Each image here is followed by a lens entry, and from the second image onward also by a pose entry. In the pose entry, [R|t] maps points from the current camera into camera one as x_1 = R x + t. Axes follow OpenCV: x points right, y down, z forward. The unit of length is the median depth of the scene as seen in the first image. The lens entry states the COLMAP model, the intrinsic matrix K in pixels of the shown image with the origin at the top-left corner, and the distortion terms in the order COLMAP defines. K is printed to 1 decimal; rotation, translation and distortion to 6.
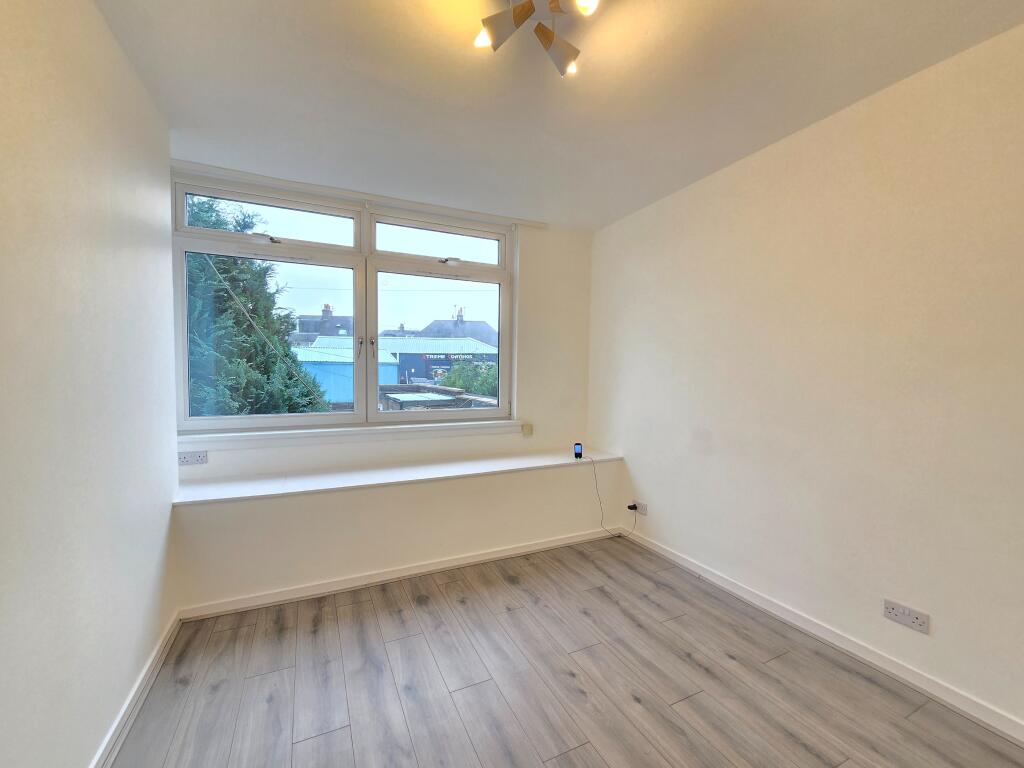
lens RADIAL K [[421.0, 0, 504.5], [0, 421.0, 387.2], [0, 0, 1]] dist [-0.000112, 0.000574]
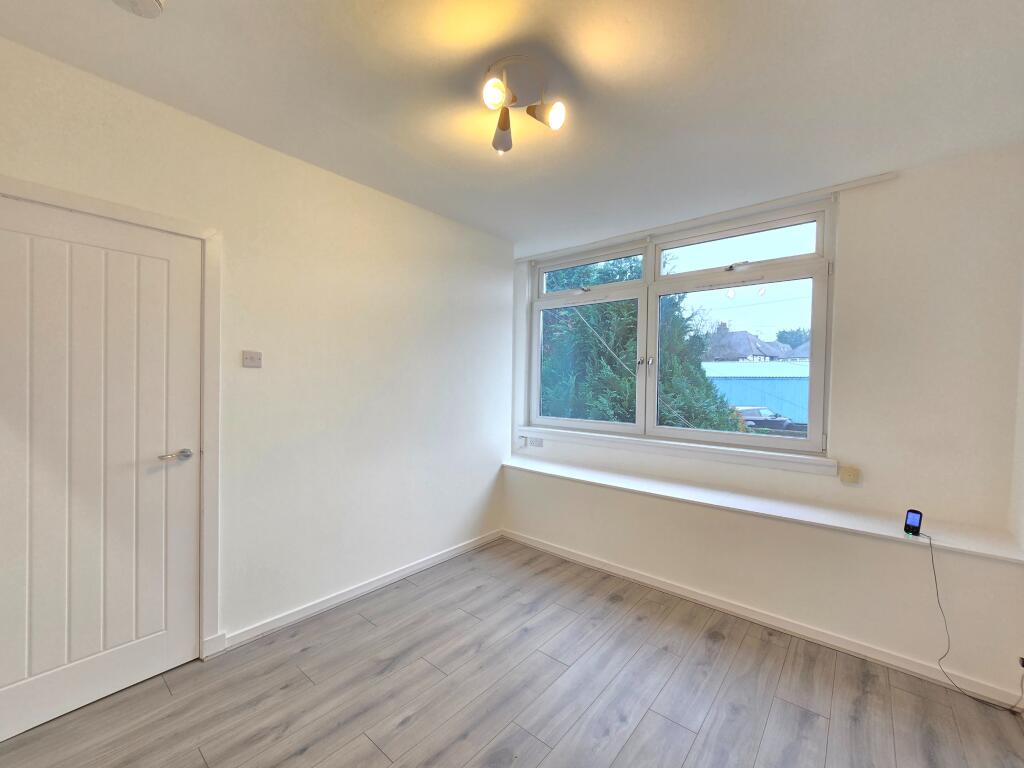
lens RADIAL K [[421.0, 0, 504.5], [0, 421.0, 387.2], [0, 0, 1]] dist [-0.000112, 0.000574]
pose [[0.413668, 0.013310, -0.910331, 0.662007], [-0.047804, 0.998831, -0.007119, -0.018801], [0.909172, 0.046463, 0.413821, 0.259868]]
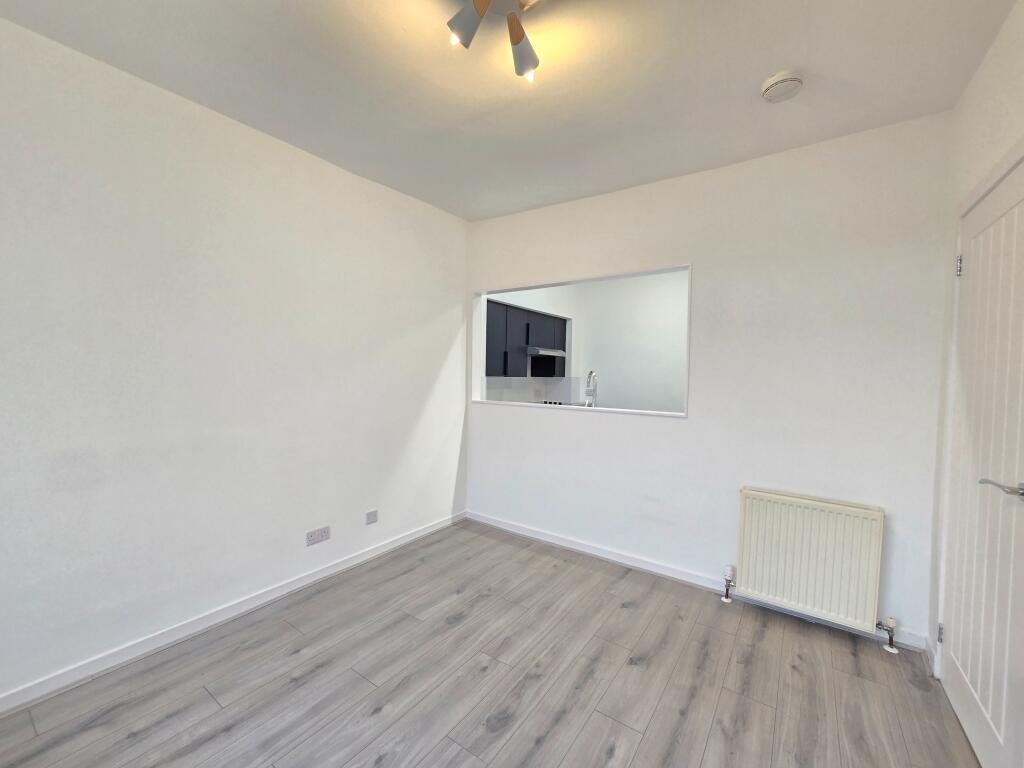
lens RADIAL K [[421.0, 0, 504.5], [0, 421.0, 387.2], [0, 0, 1]] dist [-0.000112, 0.000574]
pose [[-0.485058, -0.045490, 0.873298, -0.434926], [0.012968, 0.998162, 0.059198, -0.031681], [-0.874386, 0.040040, -0.483577, 0.816099]]
